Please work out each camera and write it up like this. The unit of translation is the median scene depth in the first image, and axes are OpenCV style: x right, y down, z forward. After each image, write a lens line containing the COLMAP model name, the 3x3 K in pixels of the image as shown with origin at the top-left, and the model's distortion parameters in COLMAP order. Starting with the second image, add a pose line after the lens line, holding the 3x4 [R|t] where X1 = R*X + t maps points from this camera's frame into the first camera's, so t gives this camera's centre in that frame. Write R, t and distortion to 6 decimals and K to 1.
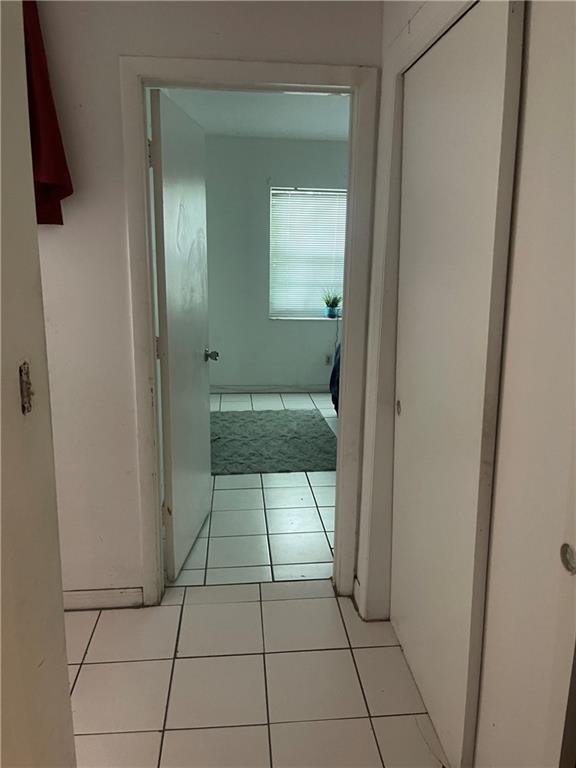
lens RADIAL K [[582.9, 0, 290.1], [0, 582.9, 385.2], [0, 0, 1]] dist [0.054831, -0.064044]
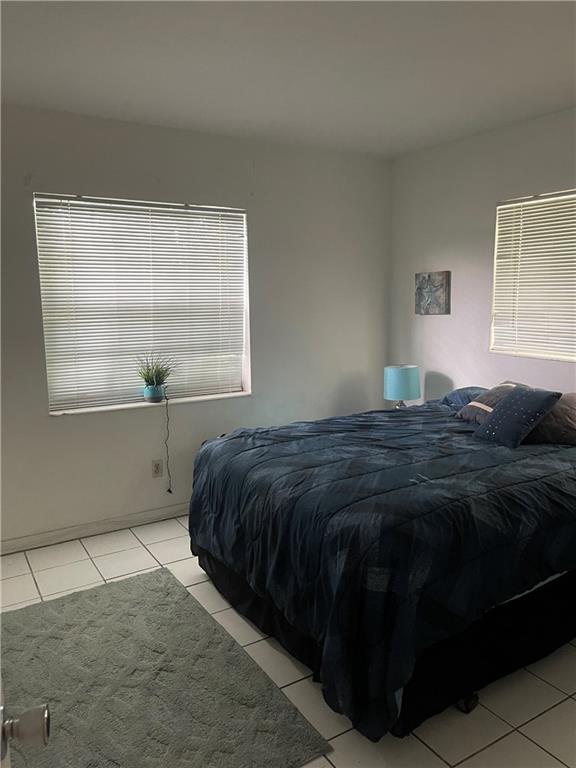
lens RADIAL K [[582.9, 0, 288.9], [0, 582.9, 378.3], [0, 0, 1]] dist [0.054831, -0.064044]
pose [[0.902681, -0.087592, 0.421300, -0.066825], [0.127040, 0.989670, -0.066436, -0.086441], [-0.411129, 0.113493, 0.904485, 0.396047]]
